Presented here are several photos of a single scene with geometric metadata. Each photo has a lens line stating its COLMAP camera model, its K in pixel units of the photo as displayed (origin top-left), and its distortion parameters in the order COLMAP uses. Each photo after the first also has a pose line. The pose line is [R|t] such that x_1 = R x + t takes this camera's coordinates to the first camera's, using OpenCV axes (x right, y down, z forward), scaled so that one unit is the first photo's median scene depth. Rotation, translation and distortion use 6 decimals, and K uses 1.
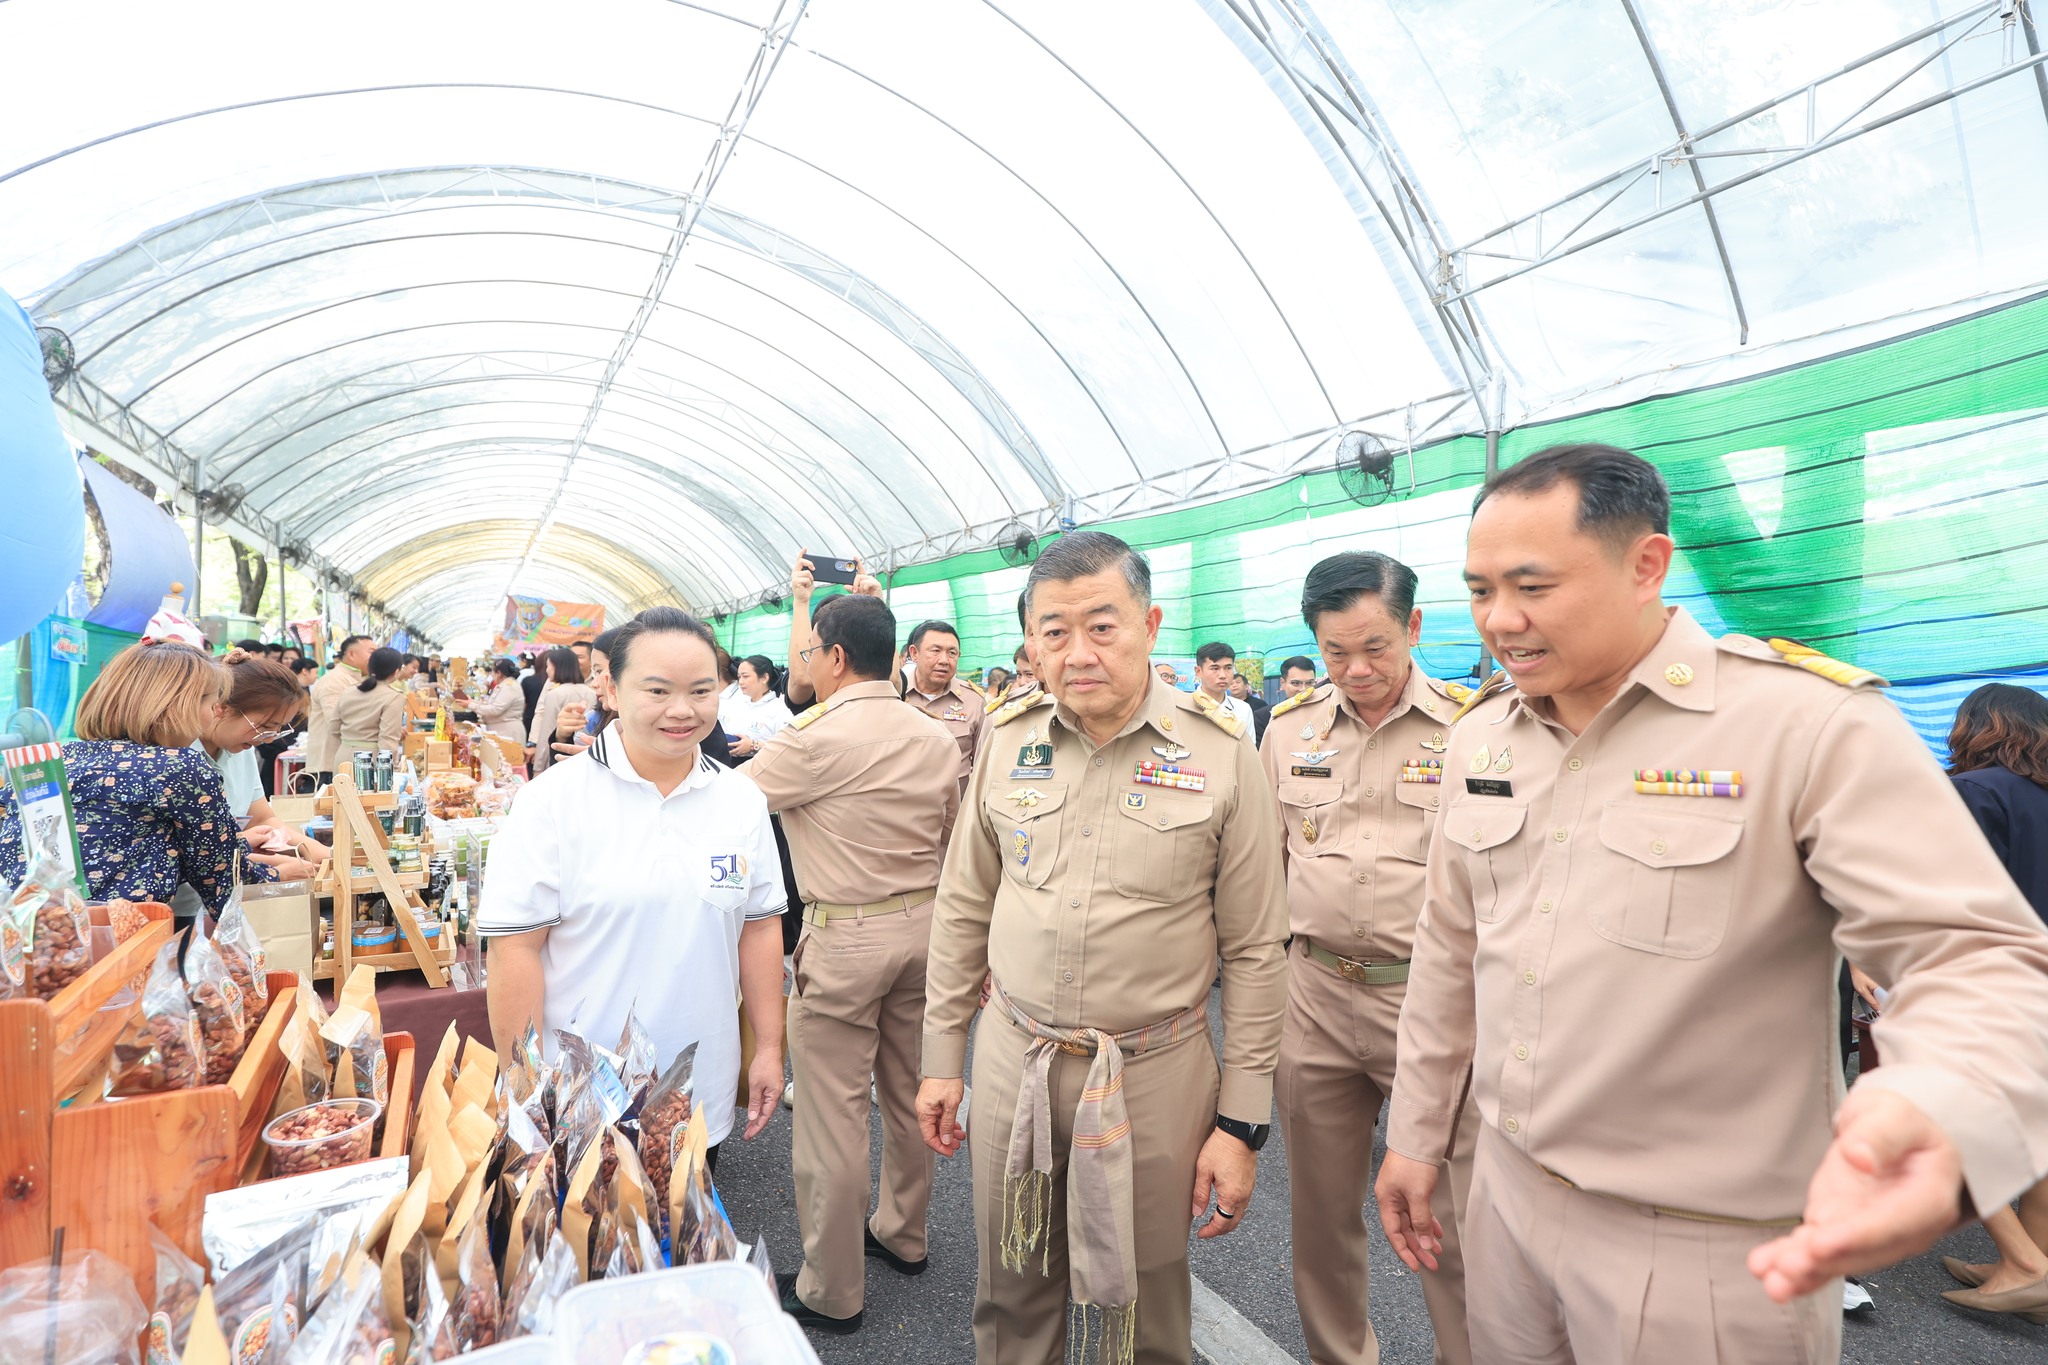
lens RADIAL K [[923.6, 0, 1025.9], [0, 923.6, 691.5], [0, 0, 1]] dist [0.005618, 0.000510]
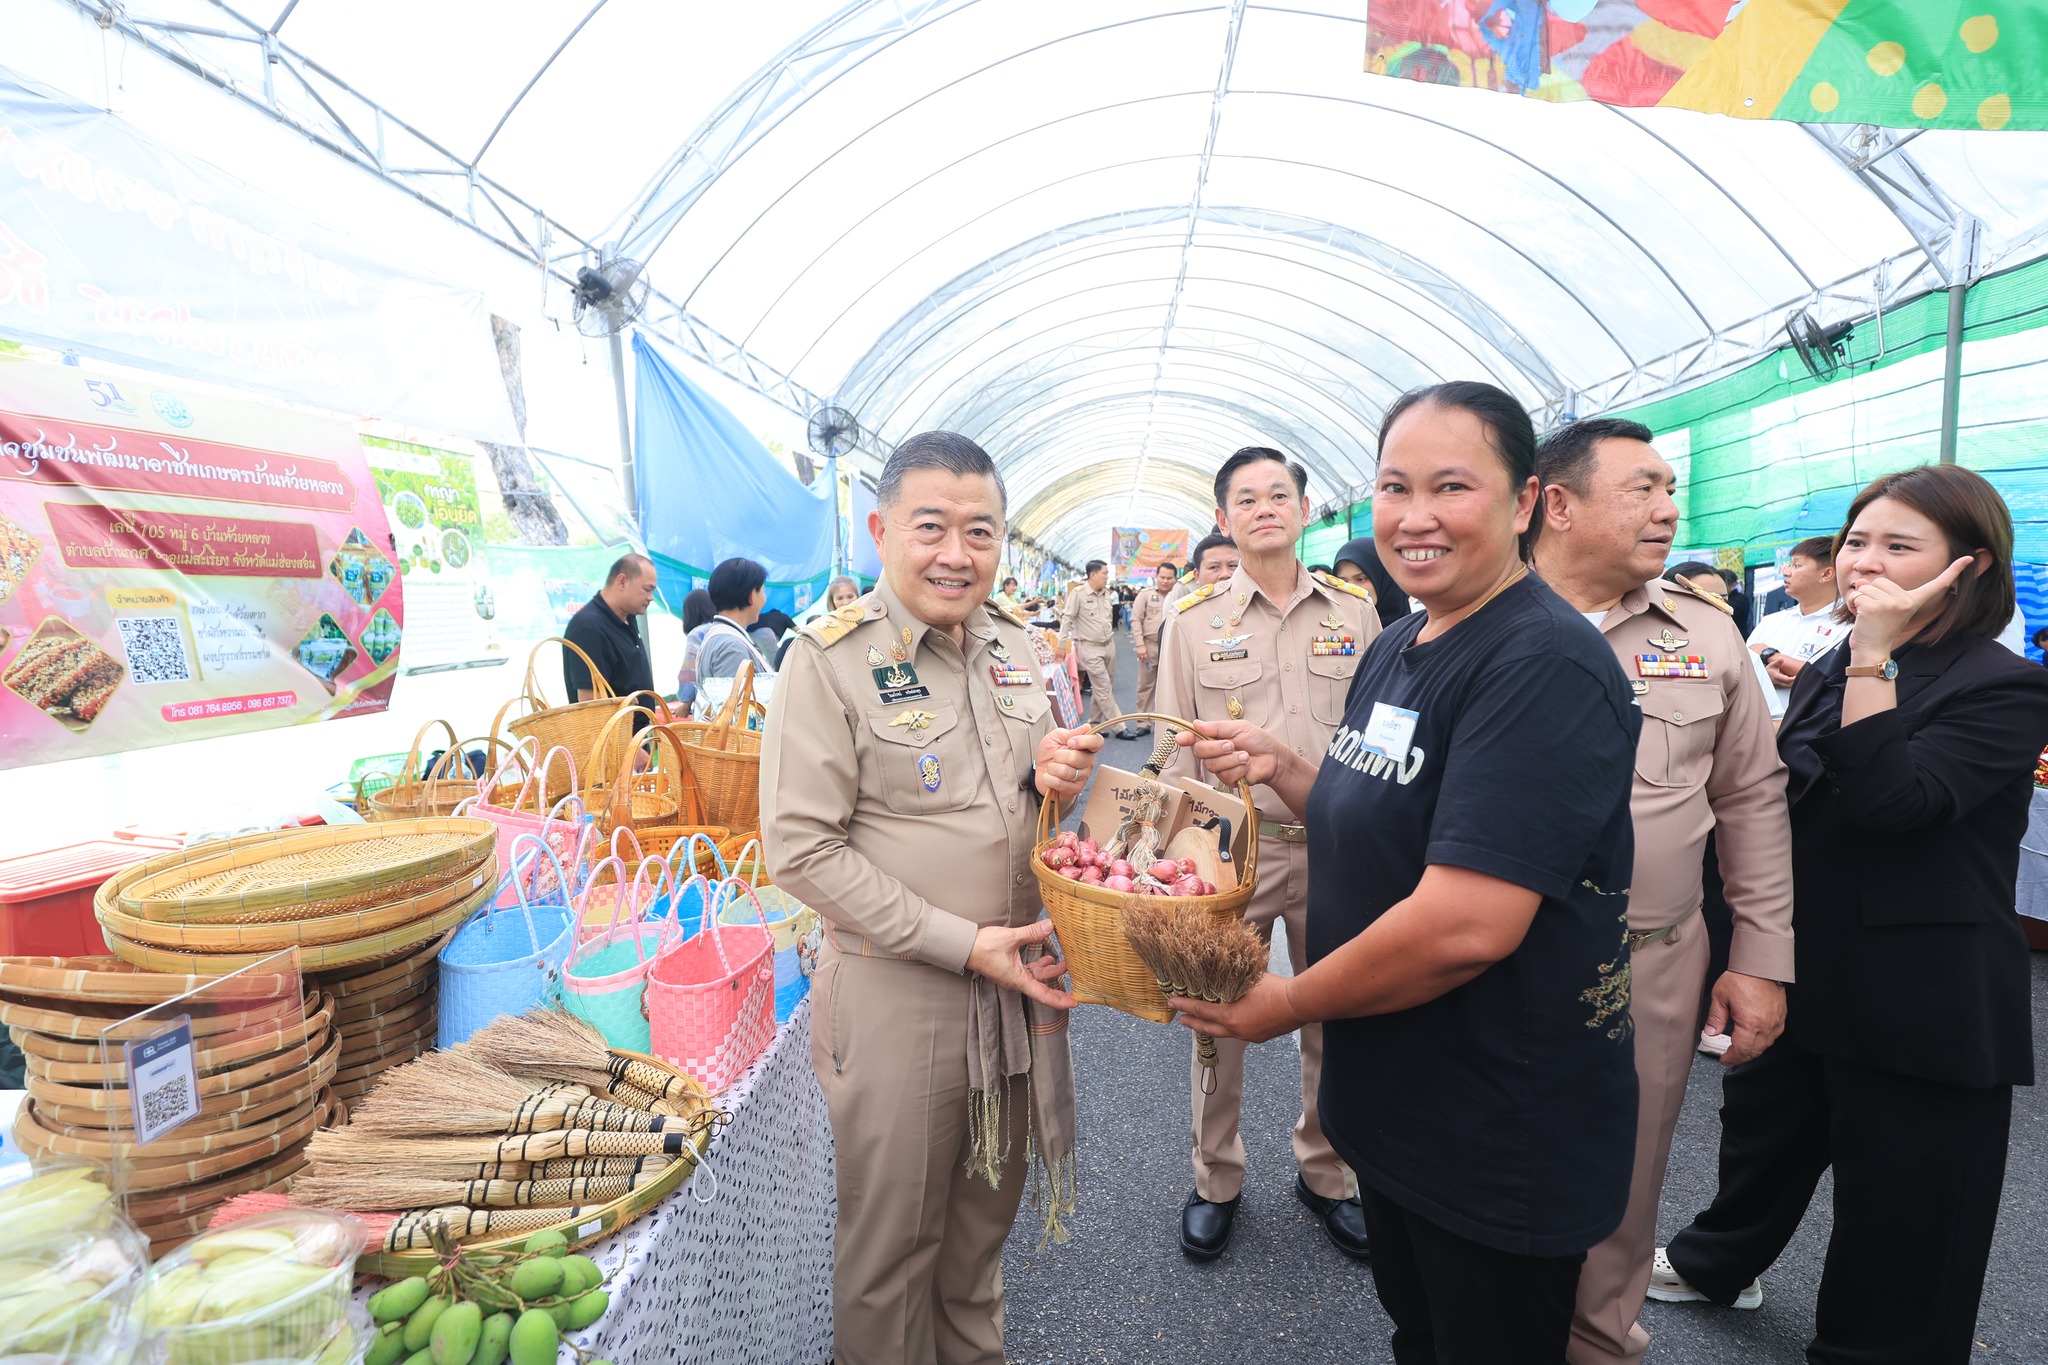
lens RADIAL K [[1024.9, 0, 1034.9], [0, 1024.9, 688.7], [0, 0, 1]] dist [0.005308, 0.002170]
pose [[0.810527, 0.015047, -0.585509, 0.142688], [0.033419, 0.996853, 0.071880, 0.003559], [0.584748, -0.077828, 0.807473, -0.144153]]
